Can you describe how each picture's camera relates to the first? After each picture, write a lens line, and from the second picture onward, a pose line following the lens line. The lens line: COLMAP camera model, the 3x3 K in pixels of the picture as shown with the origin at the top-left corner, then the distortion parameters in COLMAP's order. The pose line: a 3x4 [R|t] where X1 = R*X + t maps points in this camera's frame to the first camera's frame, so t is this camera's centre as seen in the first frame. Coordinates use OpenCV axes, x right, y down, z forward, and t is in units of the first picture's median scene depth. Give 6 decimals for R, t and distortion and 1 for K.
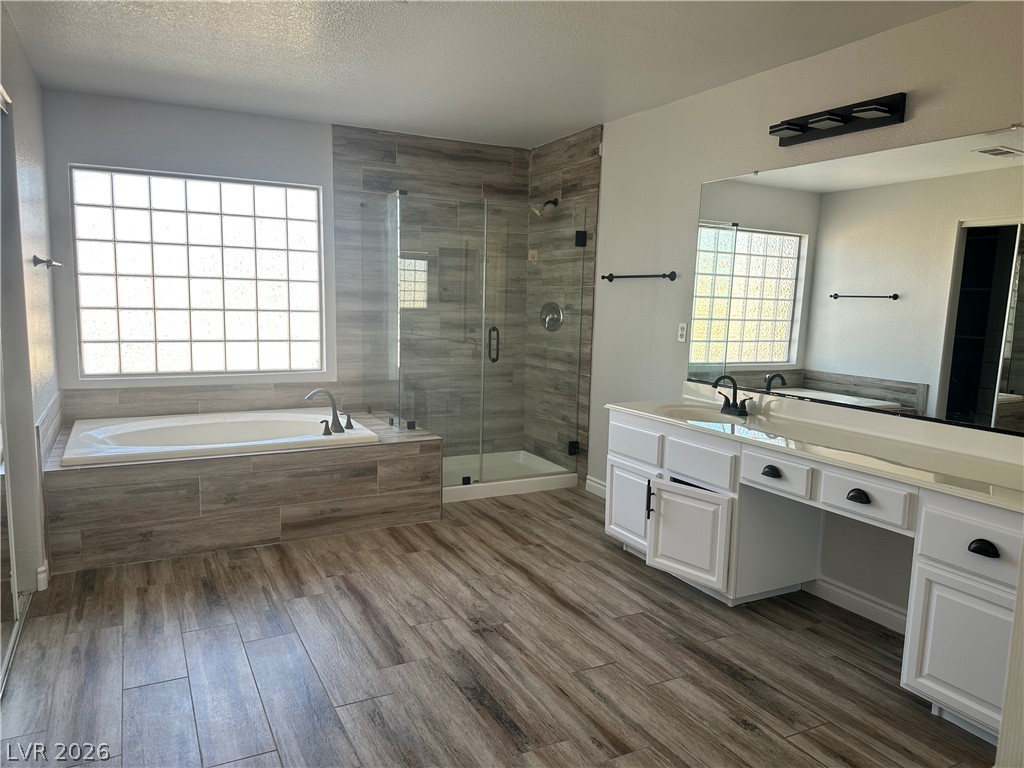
lens RADIAL K [[713.1, 0, 515.4], [0, 713.1, 383.3], [0, 0, 1]] dist [0.112869, -0.146168]
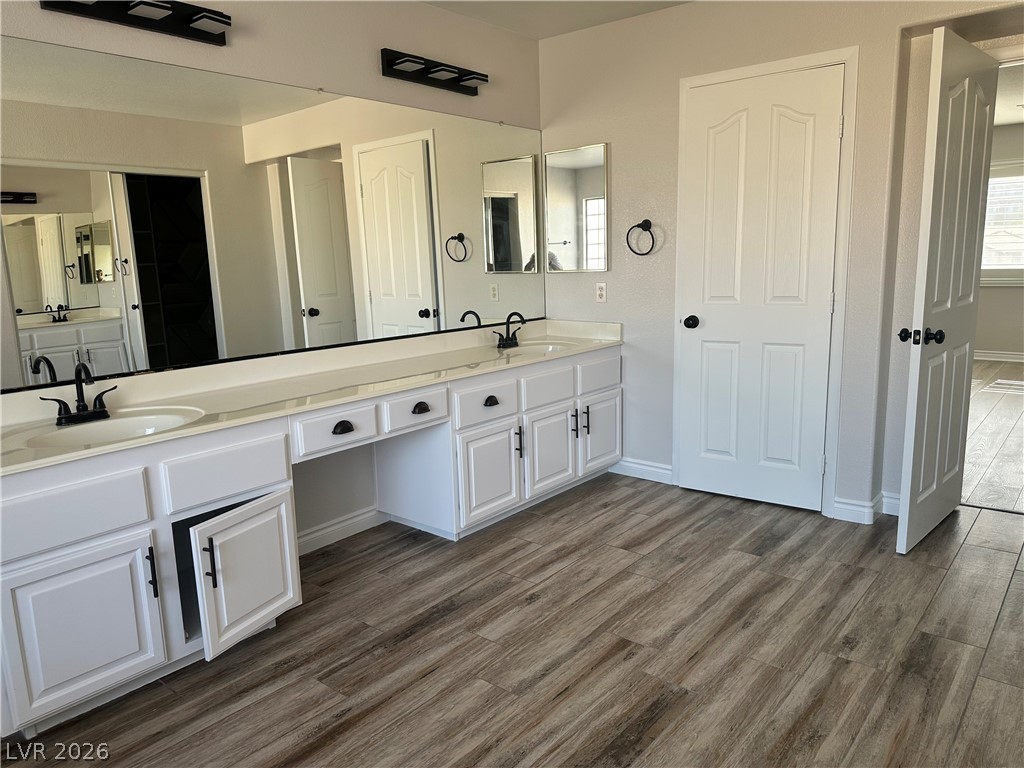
lens RADIAL K [[713.1, 0, 515.4], [0, 713.1, 383.3], [0, 0, 1]] dist [0.112869, -0.146168]
pose [[-0.362692, -0.184538, 0.913455, -0.597749], [0.135991, 0.959224, 0.247781, -0.139036], [-0.921933, 0.214090, -0.322807, 1.181218]]
